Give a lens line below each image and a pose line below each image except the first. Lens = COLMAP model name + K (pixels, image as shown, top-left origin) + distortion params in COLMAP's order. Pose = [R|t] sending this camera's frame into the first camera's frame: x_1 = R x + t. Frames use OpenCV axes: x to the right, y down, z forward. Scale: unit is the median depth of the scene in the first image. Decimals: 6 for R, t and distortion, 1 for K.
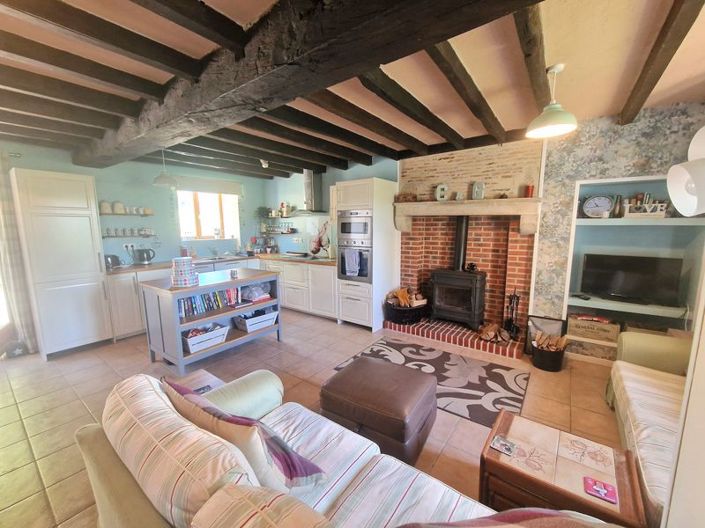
lens RADIAL K [[289.0, 0, 347.6], [0, 289.0, 266.6], [0, 0, 1]] dist [0.003289, -0.003277]
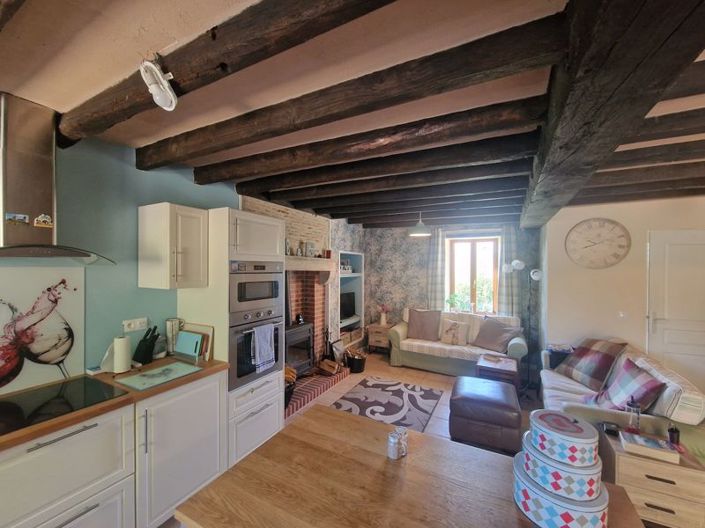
lens RADIAL K [[289.0, 0, 347.9], [0, 289.0, 267.3], [0, 0, 1]] dist [0.003289, -0.003277]
pose [[-0.148426, 0.003214, 0.988918, -0.652875], [0.132826, 0.990998, 0.016715, -0.180057], [-0.979963, 0.133835, -0.147517, 0.965308]]
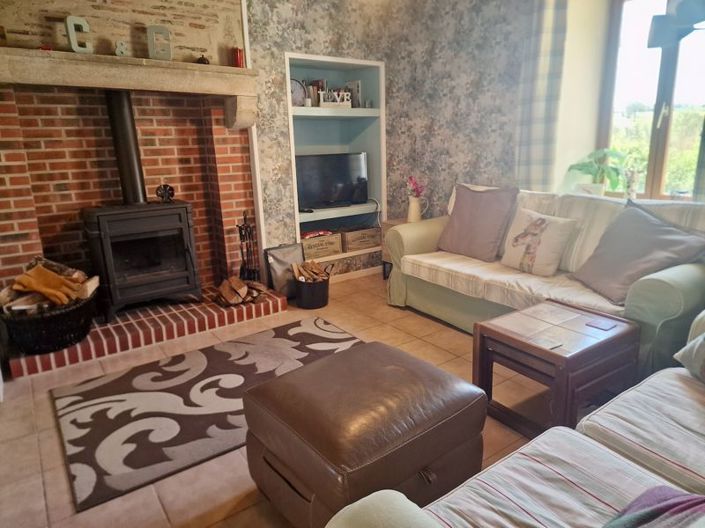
lens RADIAL K [[471.5, 0, 355.8], [0, 471.5, 262.0], [0, 0, 1]] dist [0.071348, -0.066333]
pose [[0.298483, -0.238643, 0.924098, -0.323819], [0.159112, 0.967128, 0.198363, 0.006584], [-0.941059, 0.087827, 0.326642, 0.385531]]
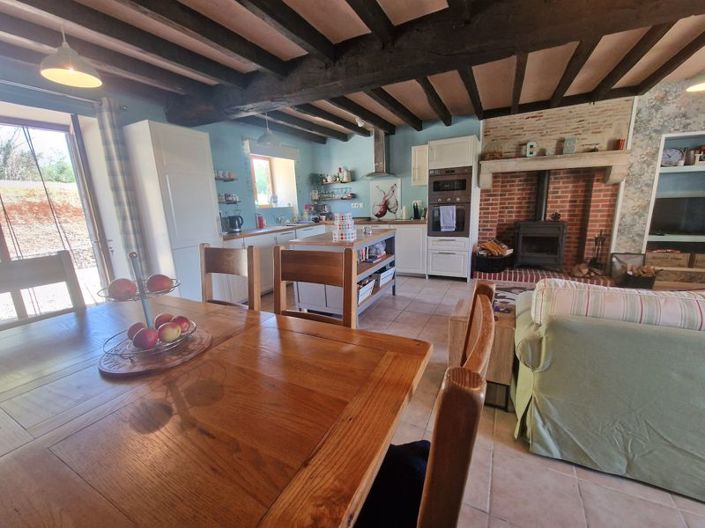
lens RADIAL K [[289.0, 0, 349.7], [0, 289.0, 266.5], [0, 0, 1]] dist [0.003289, -0.003277]
pose [[0.986864, -0.069892, 0.145650, -0.547766], [0.058451, 0.994966, 0.081406, 0.056946], [-0.150606, -0.071823, 0.985981, -0.008323]]
